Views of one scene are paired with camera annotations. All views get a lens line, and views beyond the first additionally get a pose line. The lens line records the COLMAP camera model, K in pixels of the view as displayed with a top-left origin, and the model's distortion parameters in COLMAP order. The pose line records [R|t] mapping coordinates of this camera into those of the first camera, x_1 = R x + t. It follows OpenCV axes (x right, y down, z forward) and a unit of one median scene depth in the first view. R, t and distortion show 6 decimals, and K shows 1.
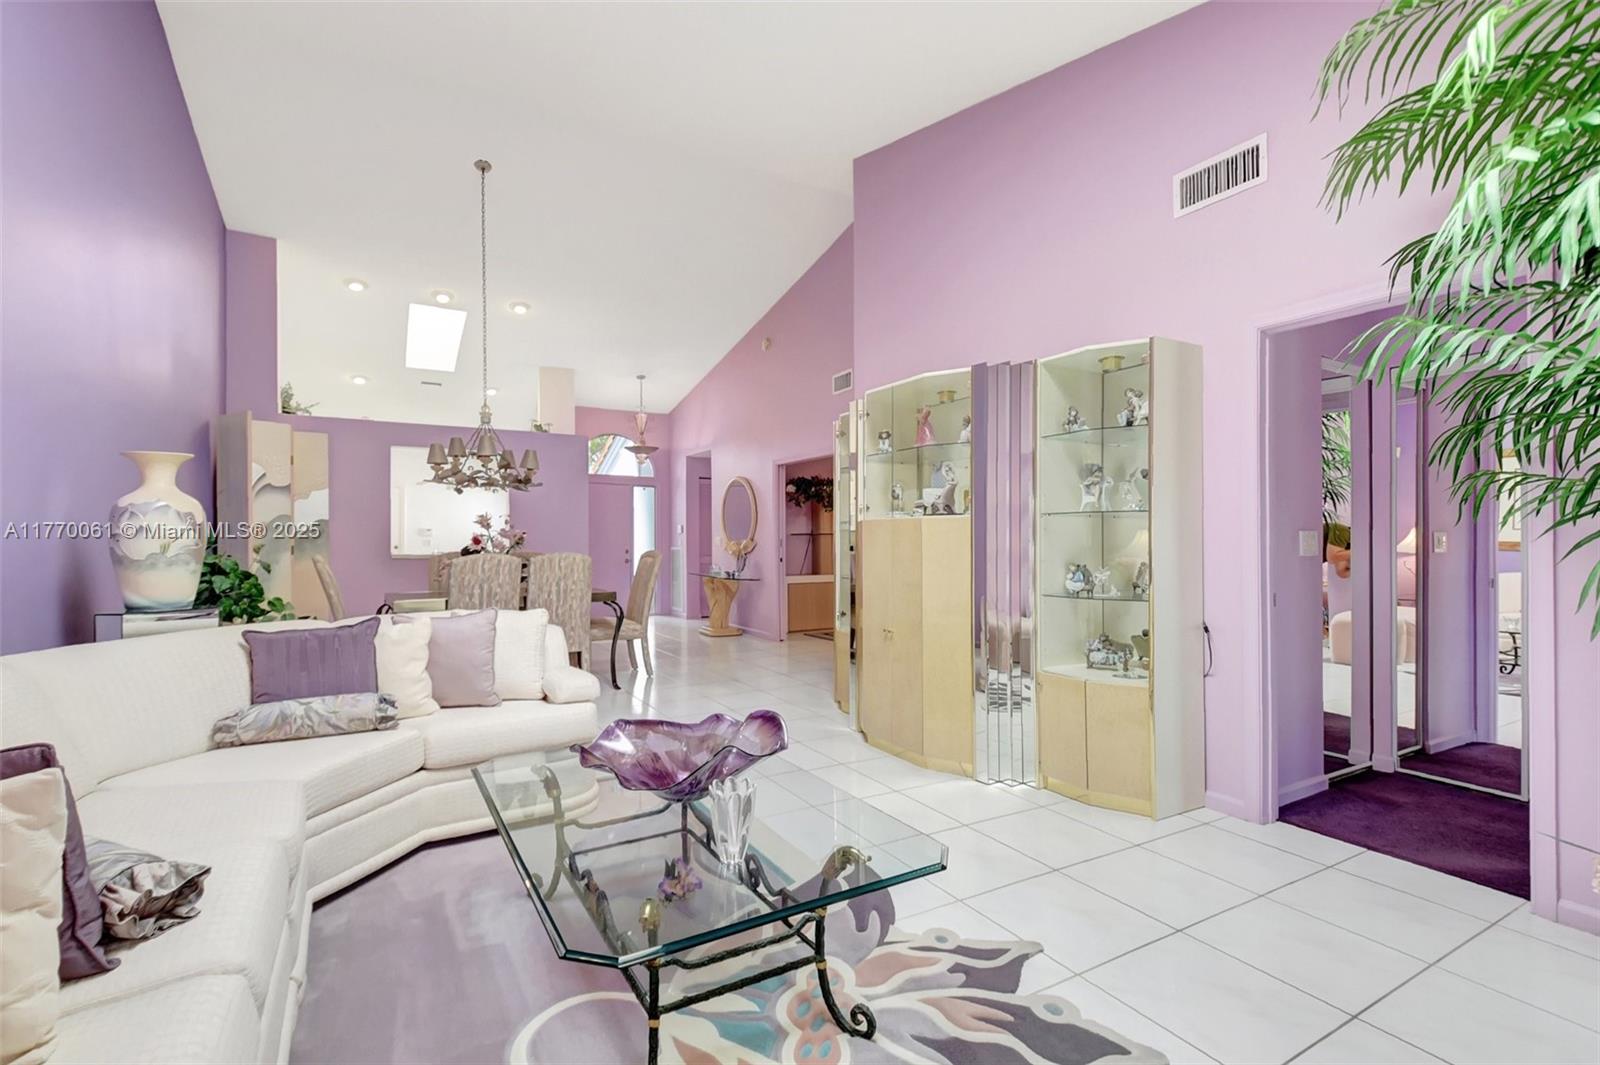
lens RADIAL K [[728.0, 0, 800.0], [0, 728.0, 532.5], [0, 0, 1]] dist [0.035795, 0.000021]
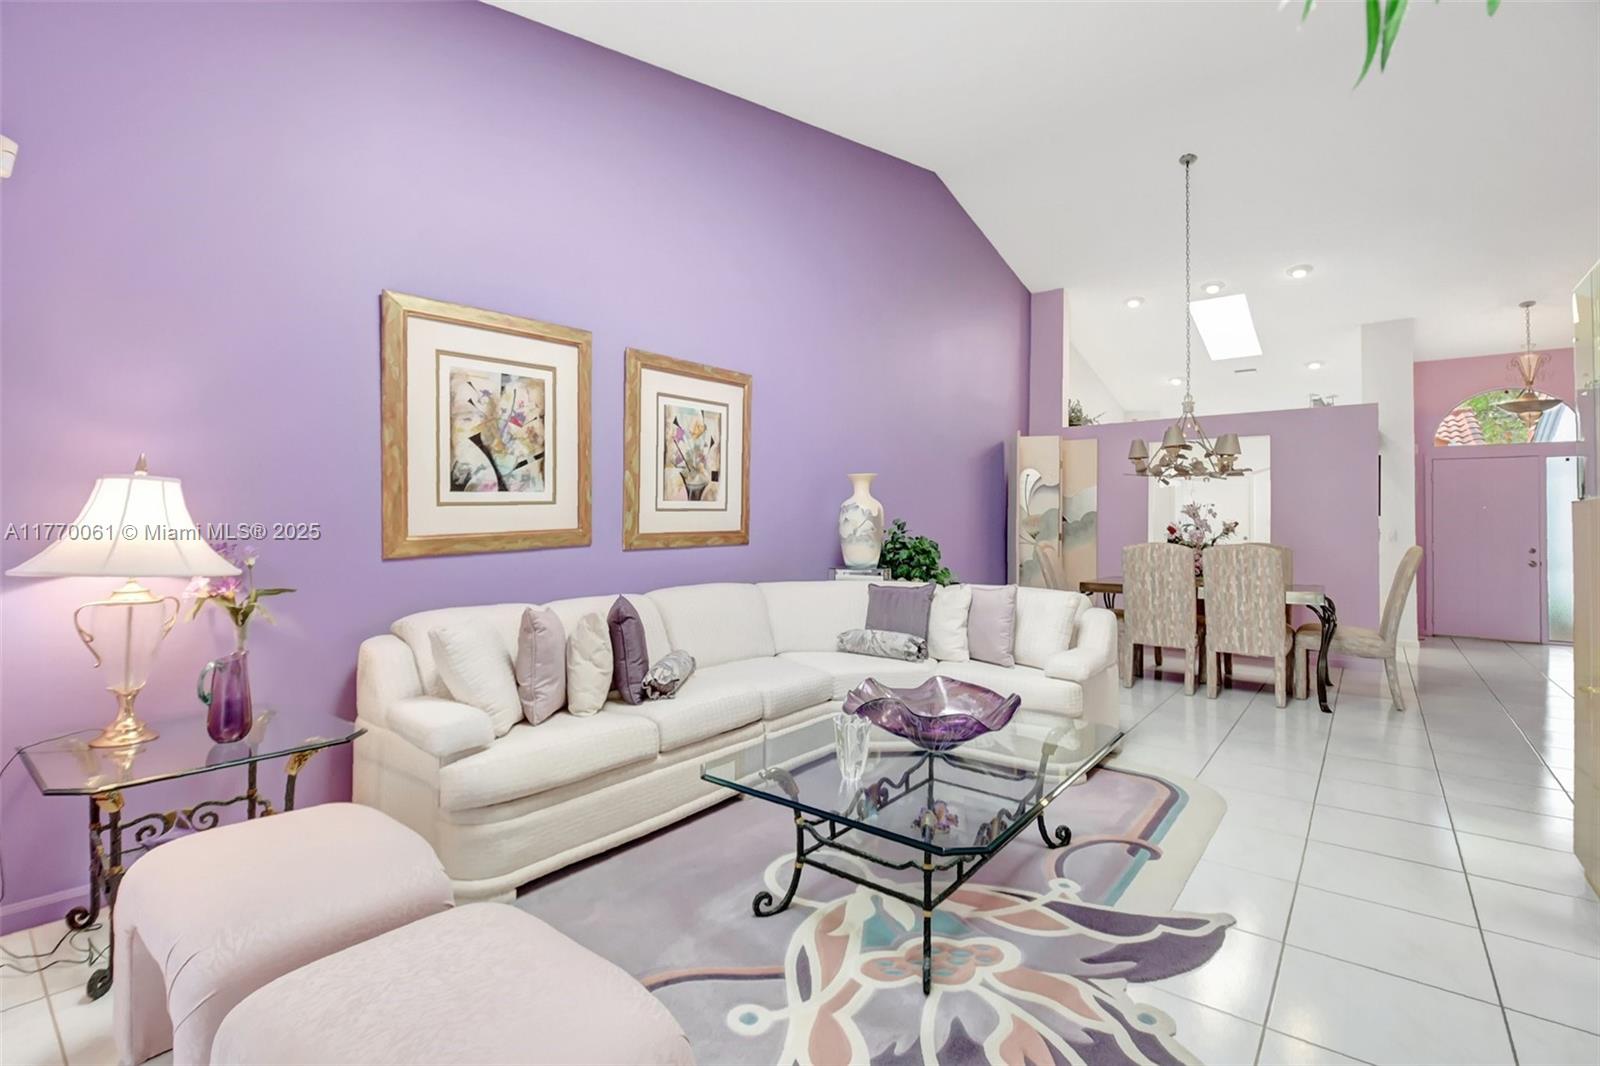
lens RADIAL K [[716.7, 0, 761.3], [0, 716.7, 523.7], [0, 0, 1]] dist [0.001234, -0.020276]
pose [[0.332215, -0.000766, -0.943203, 0.288794], [-0.000461, 0.999999, -0.000974, 0.003046], [0.943203, 0.000758, 0.332215, 0.125753]]
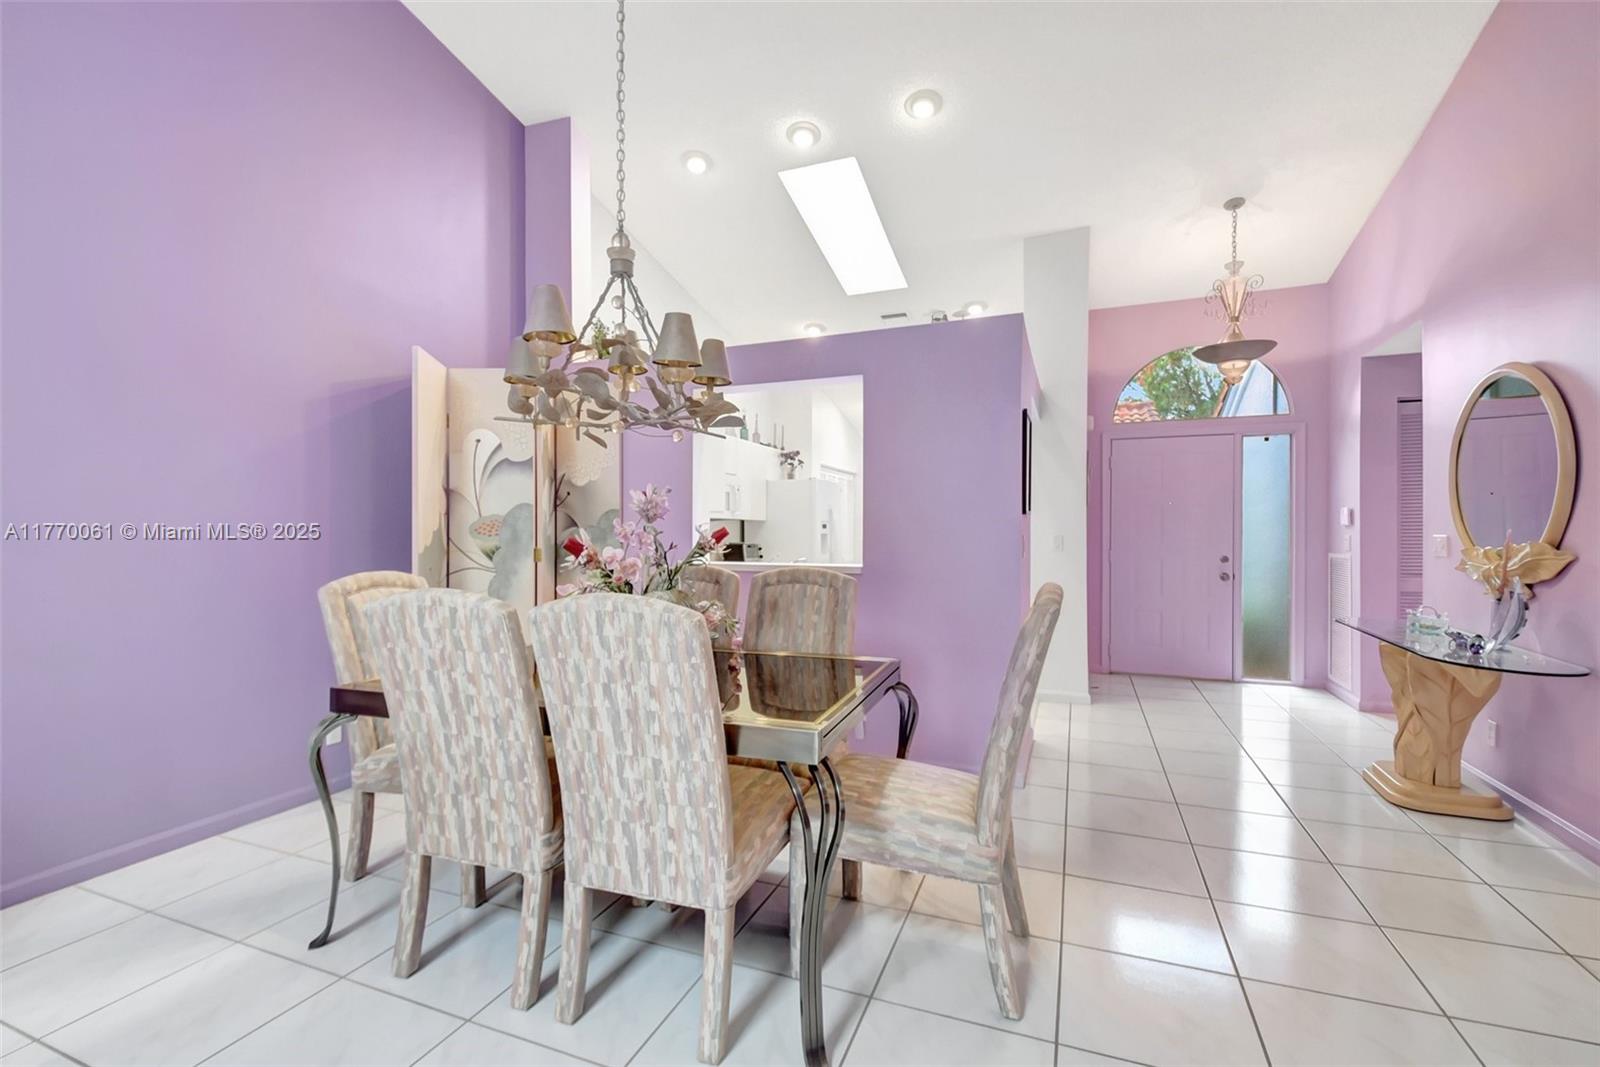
lens RADIAL K [[715.9, 0, 779.8], [0, 715.9, 540.8], [0, 0, 1]] dist [-0.001735, -0.000500]
pose [[0.606714, 0.010414, -0.794852, -0.035746], [0.007153, 0.999802, 0.018560, -0.000113], [0.794888, -0.016946, 0.606519, 0.796432]]
